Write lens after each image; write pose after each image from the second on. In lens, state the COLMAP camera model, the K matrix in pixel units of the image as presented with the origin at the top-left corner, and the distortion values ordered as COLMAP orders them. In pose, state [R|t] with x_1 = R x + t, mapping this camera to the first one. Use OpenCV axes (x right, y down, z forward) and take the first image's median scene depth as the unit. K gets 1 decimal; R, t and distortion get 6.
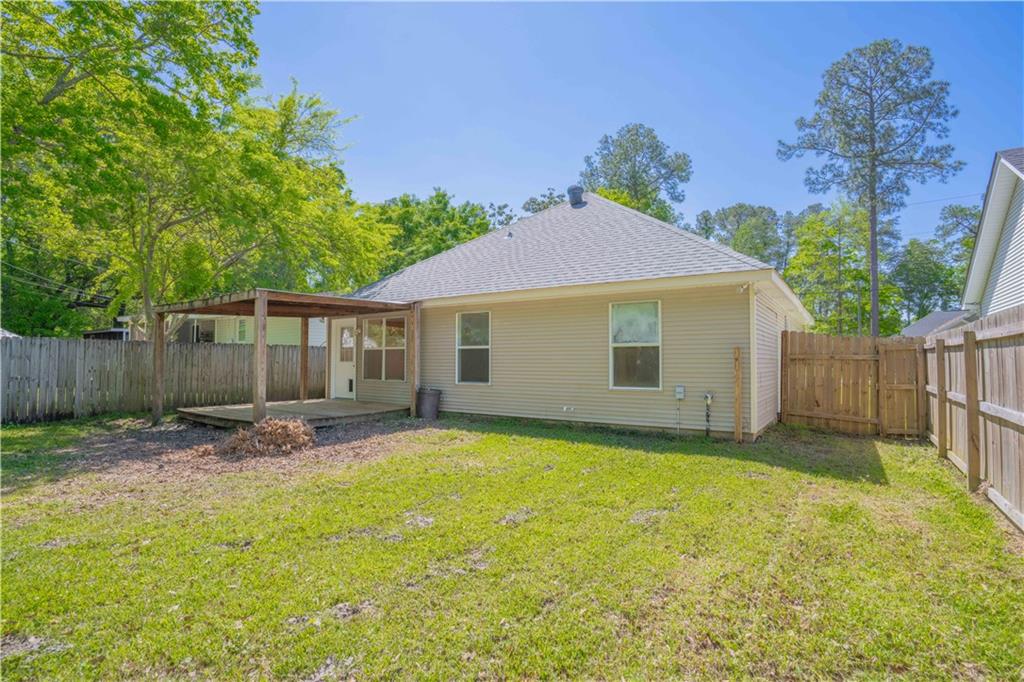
lens RADIAL K [[500.9, 0, 512.0], [0, 500.9, 341.0], [0, 0, 1]] dist [-0.035039, 0.001167]
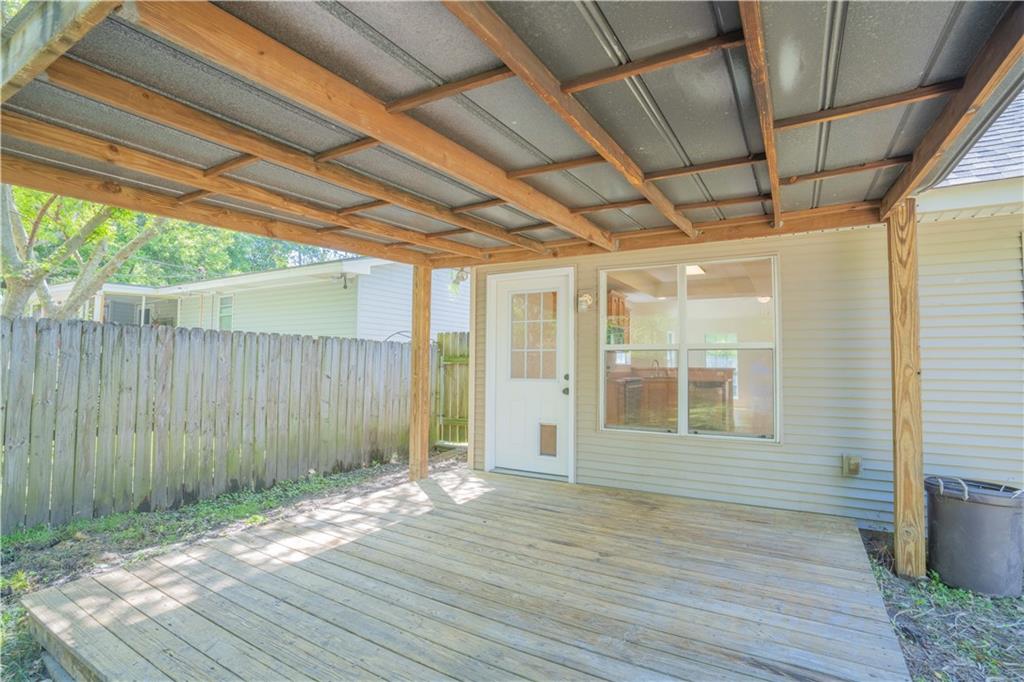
lens RADIAL K [[500.9, 0, 512.0], [0, 500.9, 341.0], [0, 0, 1]] dist [-0.035039, 0.001167]
pose [[0.997907, 0.008011, 0.064166, -0.369399], [-0.007682, 0.999956, -0.005372, 0.013637], [-0.064206, 0.004868, 0.997925, 0.597925]]
